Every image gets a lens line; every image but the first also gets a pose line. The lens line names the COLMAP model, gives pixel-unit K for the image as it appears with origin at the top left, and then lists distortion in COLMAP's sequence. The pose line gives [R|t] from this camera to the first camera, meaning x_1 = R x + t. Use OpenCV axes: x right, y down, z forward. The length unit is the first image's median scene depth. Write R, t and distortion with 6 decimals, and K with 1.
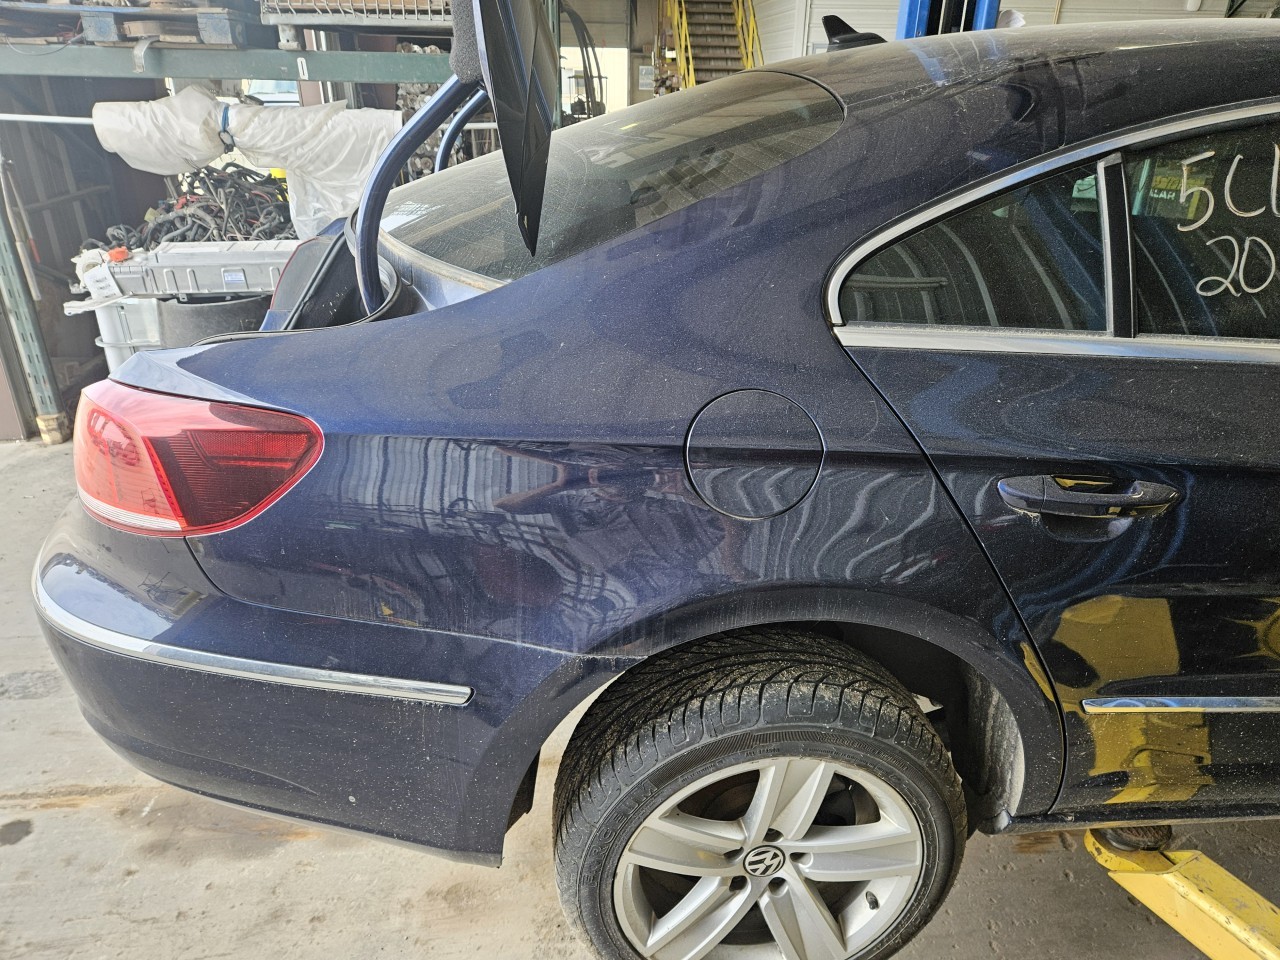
lens RADIAL K [[855.0, 0, 643.2], [0, 855.0, 494.0], [0, 0, 1]] dist [0.075699, -0.062783]
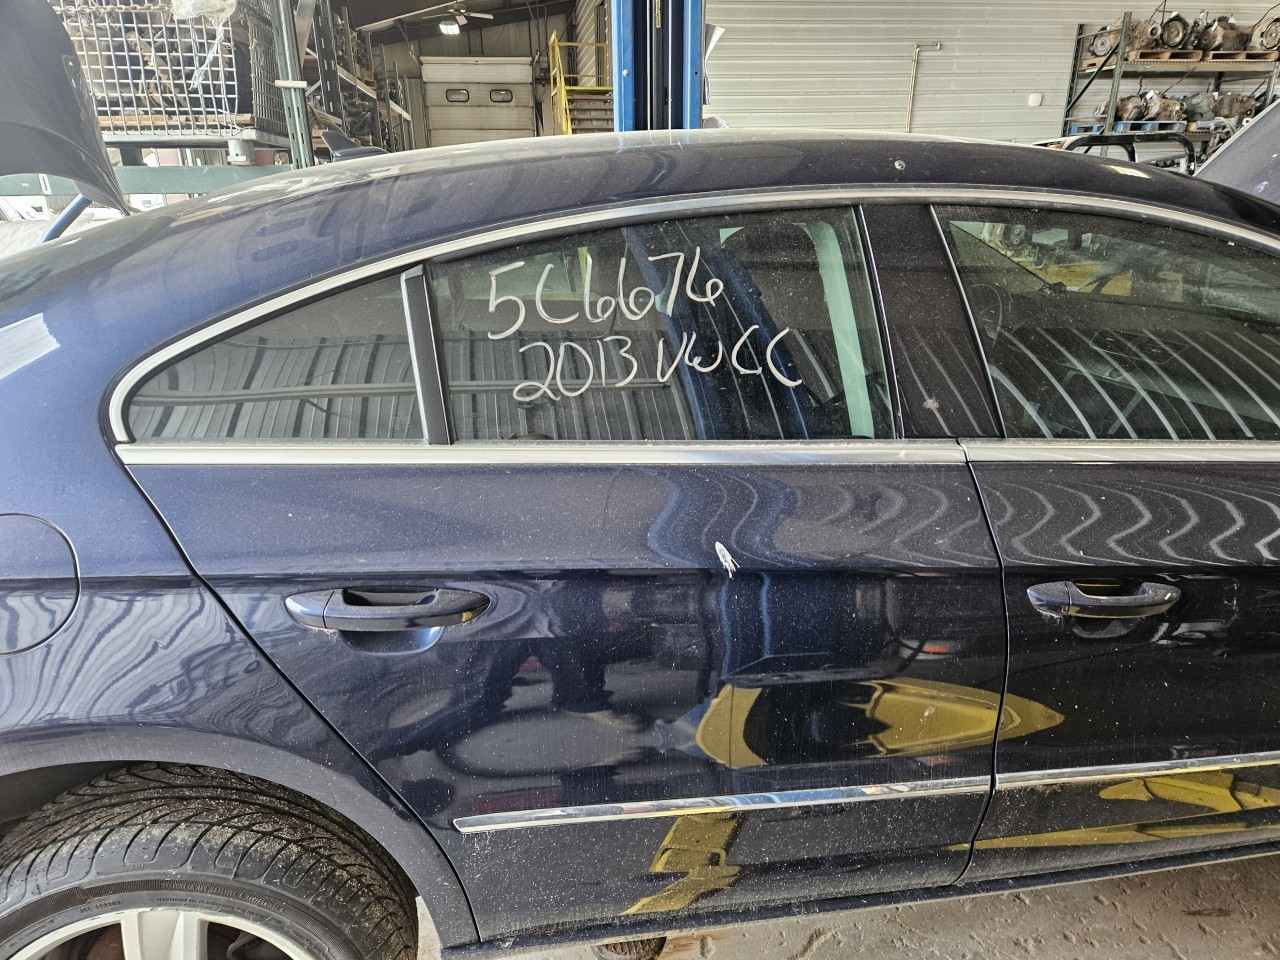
lens RADIAL K [[855.0, 0, 637.4], [0, 855.0, 497.1], [0, 0, 1]] dist [0.074947, -0.061594]
pose [[0.997673, -0.046340, 0.050022, 0.605317], [0.050764, 0.994545, -0.091119, -0.015779], [-0.045526, 0.093446, 0.994583, 0.014030]]
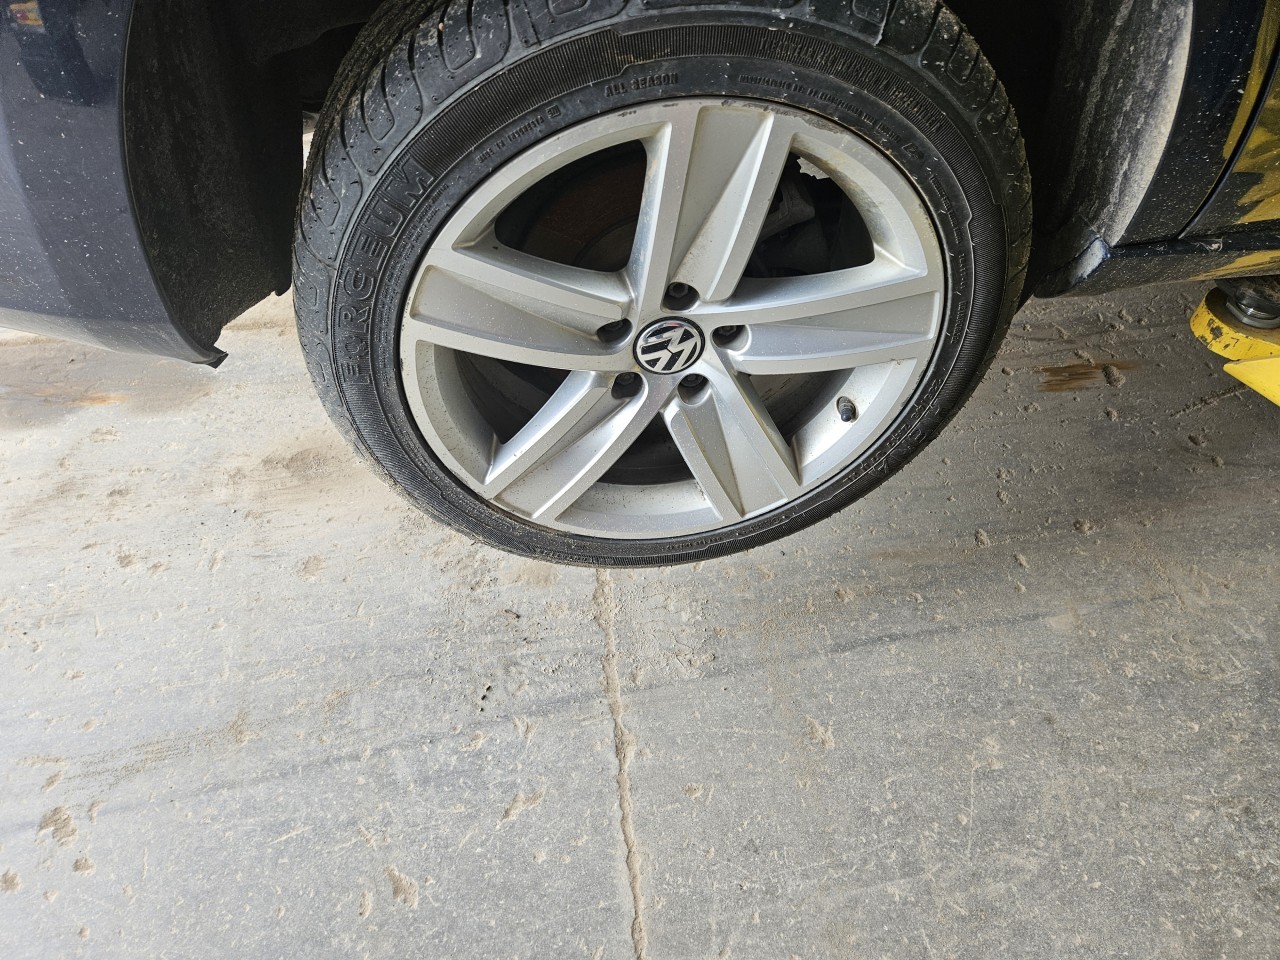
lens RADIAL K [[850.8, 0, 621.4], [0, 850.8, 484.5], [0, 0, 1]] dist [0.077025, -0.059767]
pose [[0.999355, -0.030370, -0.019150, 0.115642], [0.035406, 0.922155, 0.385197, 0.284944], [0.005961, -0.385627, 0.922636, 0.425174]]
